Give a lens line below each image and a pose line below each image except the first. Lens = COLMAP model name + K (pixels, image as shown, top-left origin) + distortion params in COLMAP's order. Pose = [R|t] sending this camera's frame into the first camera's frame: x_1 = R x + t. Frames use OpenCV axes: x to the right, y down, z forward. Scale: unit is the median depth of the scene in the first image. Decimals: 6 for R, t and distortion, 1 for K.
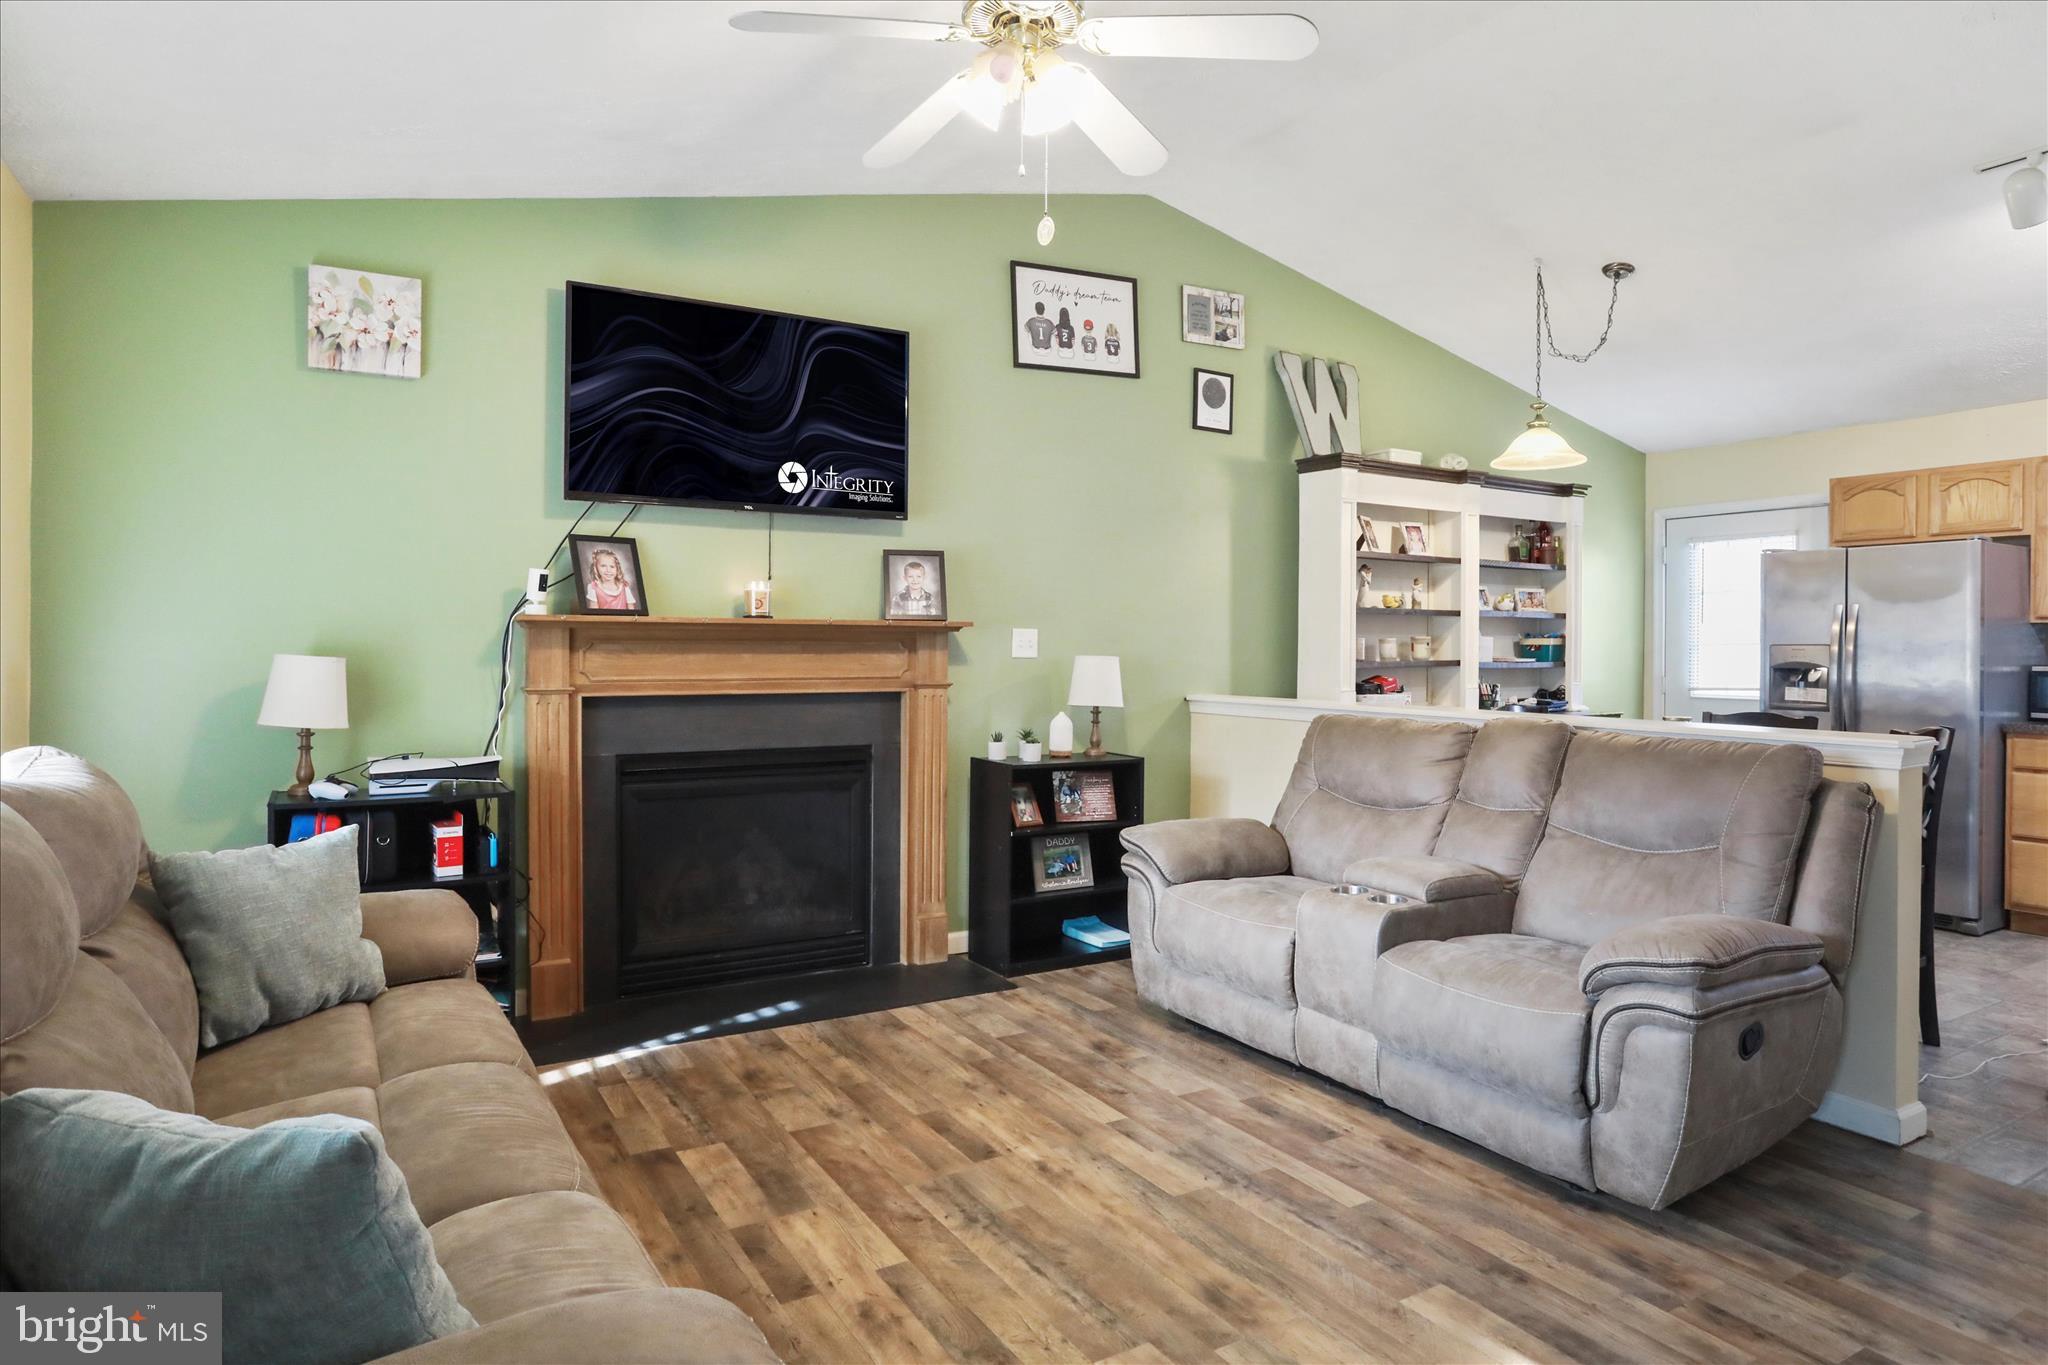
lens RADIAL K [[1136.7, 0, 1028.2], [0, 1136.7, 655.3], [0, 0, 1]] dist [-0.048729, 0.028699]
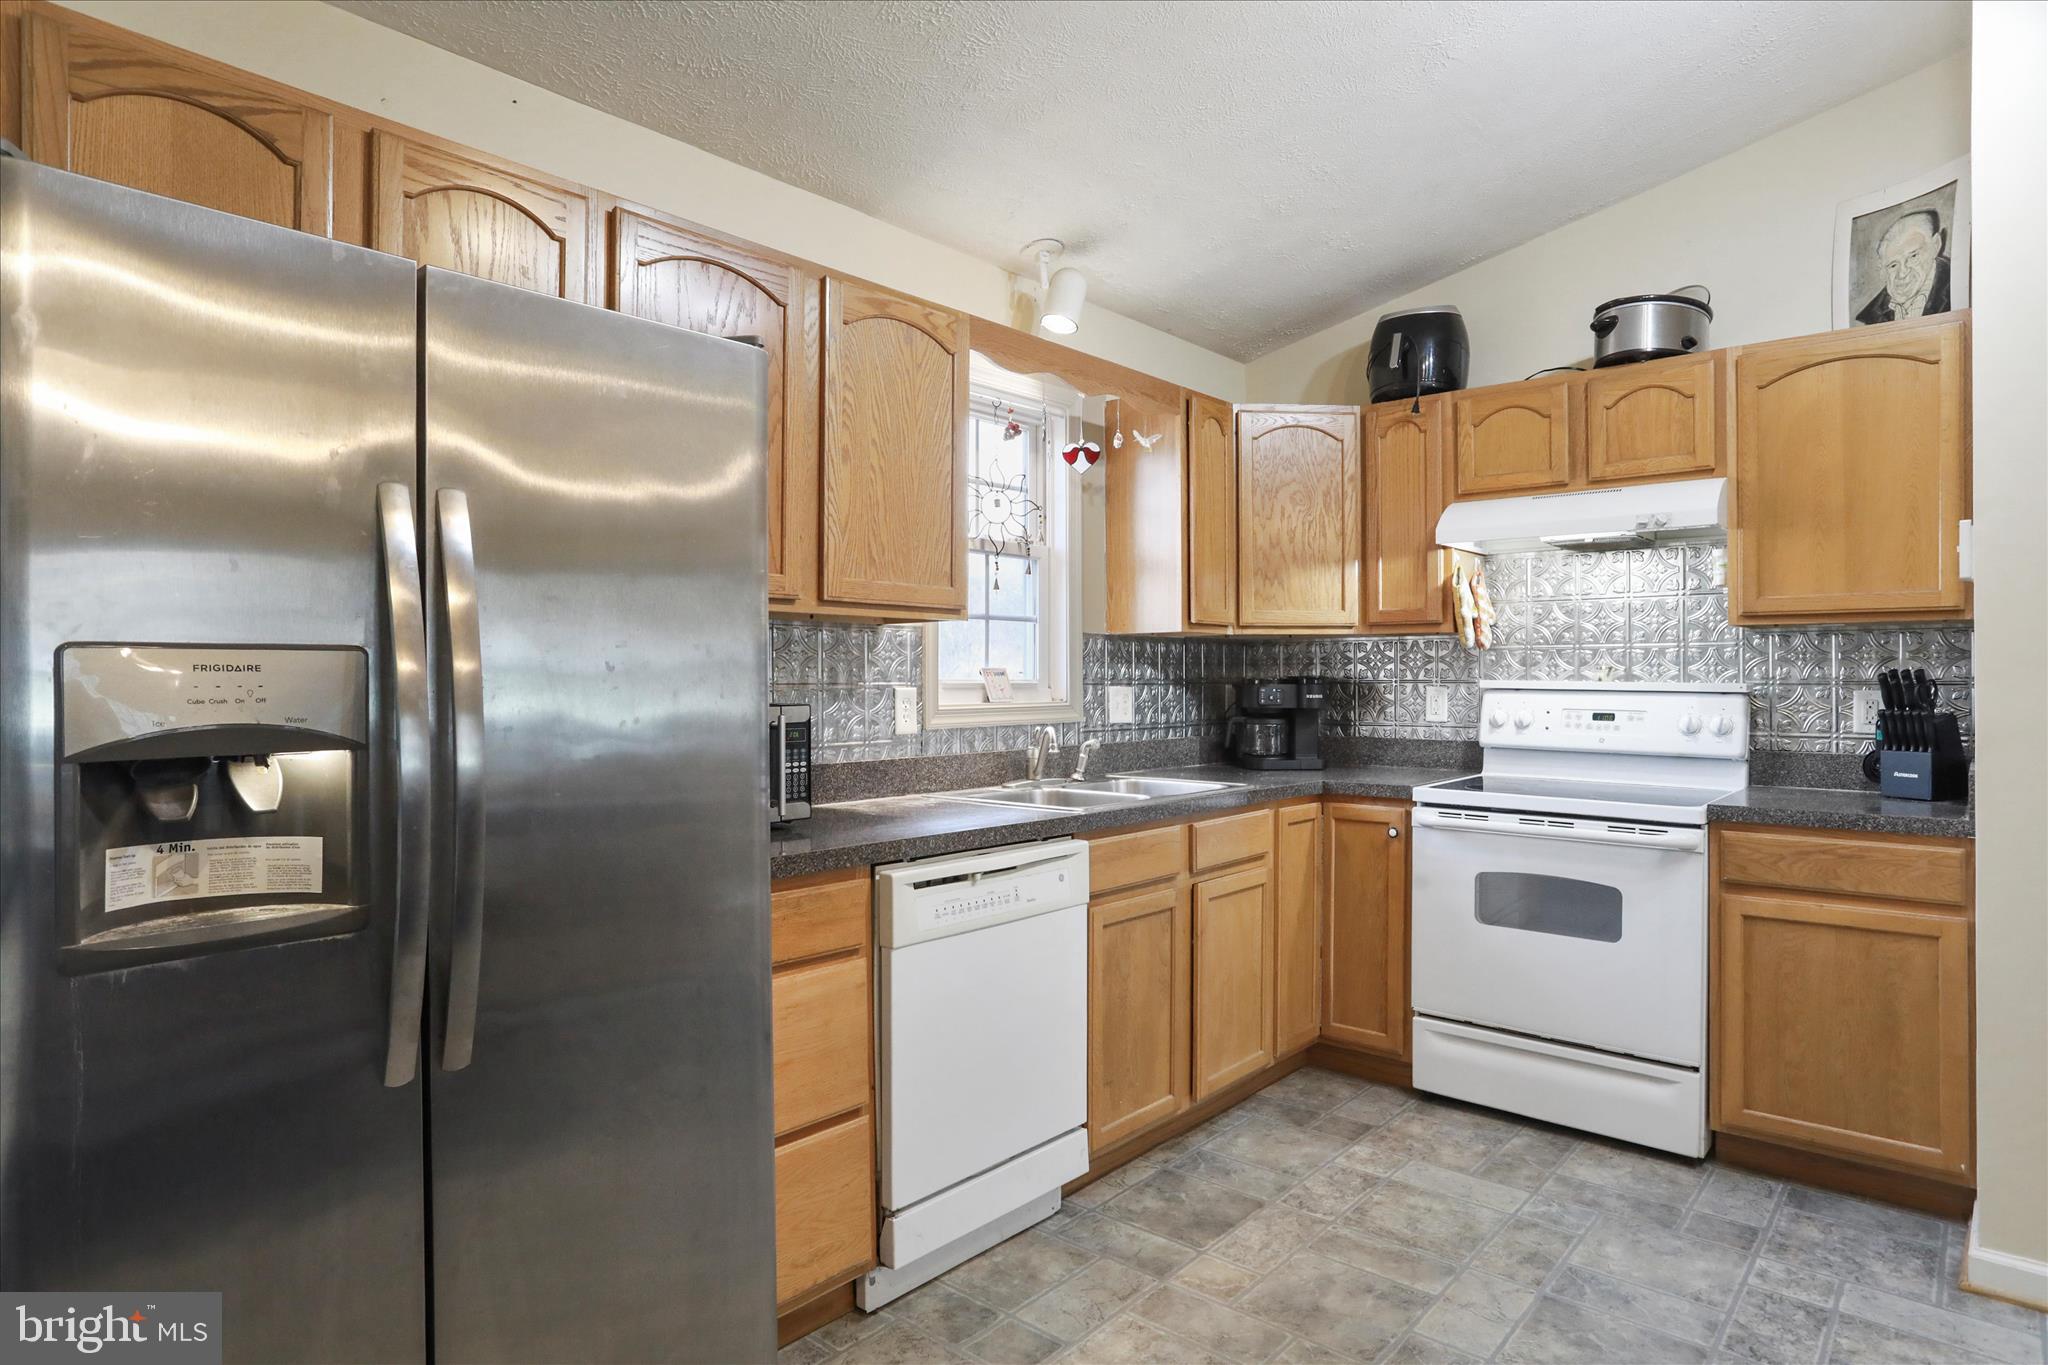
lens RADIAL K [[1136.7, 0, 1028.2], [0, 1136.7, 655.3], [0, 0, 1]] dist [-0.048729, 0.028699]
pose [[-0.328148, 0.008008, 0.944592, 0.463069], [0.008530, 0.999948, -0.005514, -0.005412], [-0.944588, 0.006247, -0.328199, 0.979605]]
